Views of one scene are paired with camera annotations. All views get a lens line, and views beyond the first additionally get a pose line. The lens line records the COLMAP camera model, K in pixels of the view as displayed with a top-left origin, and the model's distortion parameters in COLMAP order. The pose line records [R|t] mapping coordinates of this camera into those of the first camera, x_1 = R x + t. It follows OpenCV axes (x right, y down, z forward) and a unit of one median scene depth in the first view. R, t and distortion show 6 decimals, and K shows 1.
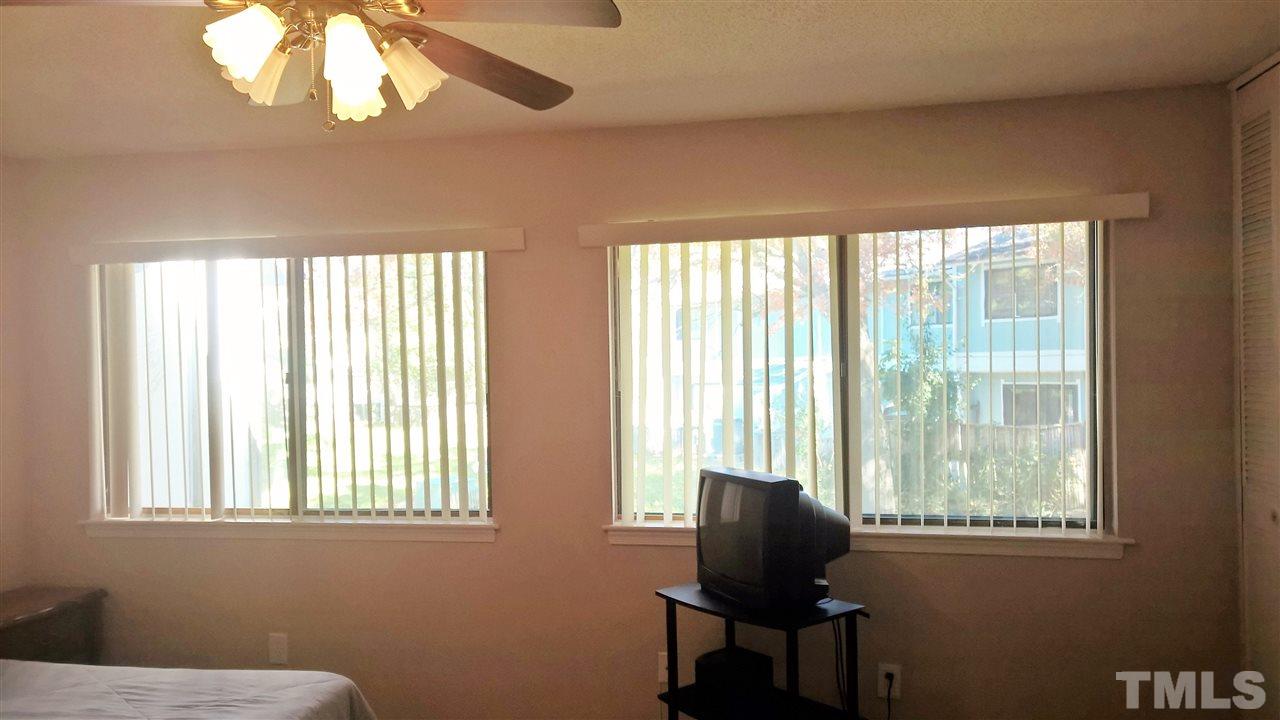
lens RADIAL K [[885.0, 0, 640.0], [0, 885.0, 360.0], [0, 0, 1]] dist [-0.005384, -0.000459]
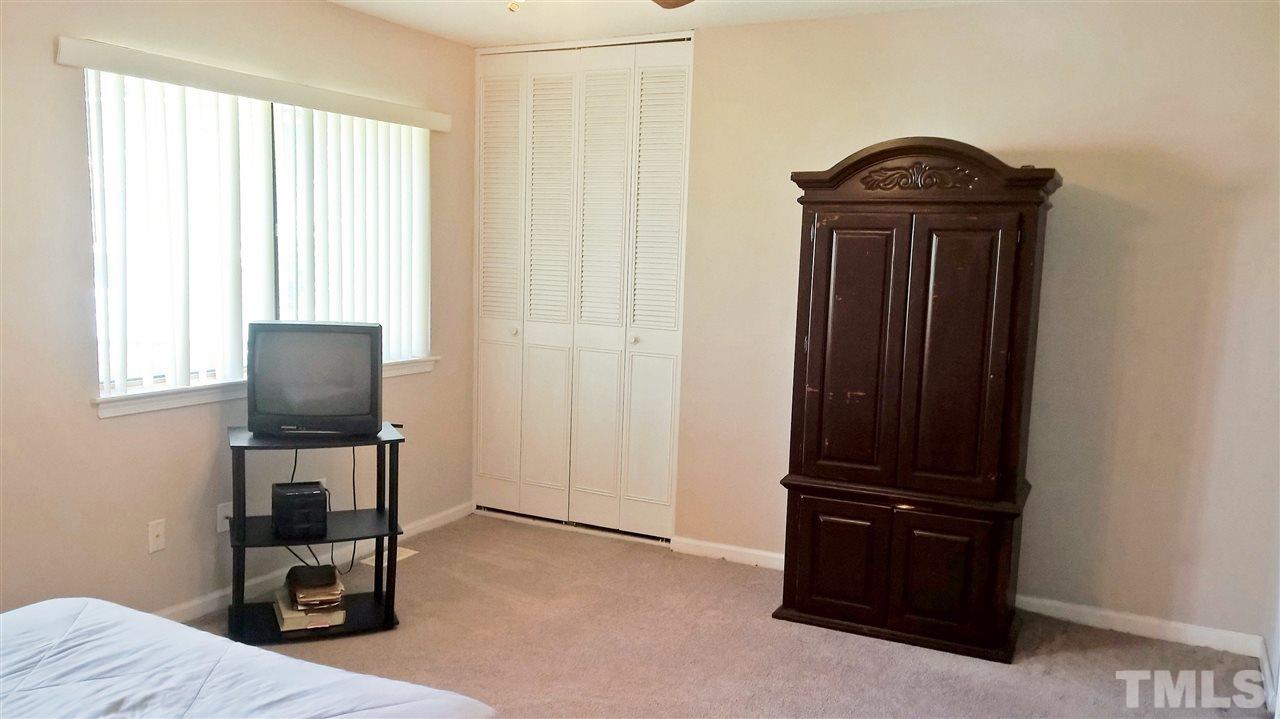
lens RADIAL K [[931.4, 0, 640.0], [0, 931.4, 359.5], [0, 0, 1]] dist [0.081241, -0.078424]
pose [[0.326721, -0.095638, 0.940269, -0.877420], [-0.055029, 0.991254, 0.119945, 0.007882], [-0.943517, -0.090931, 0.318601, 0.228601]]
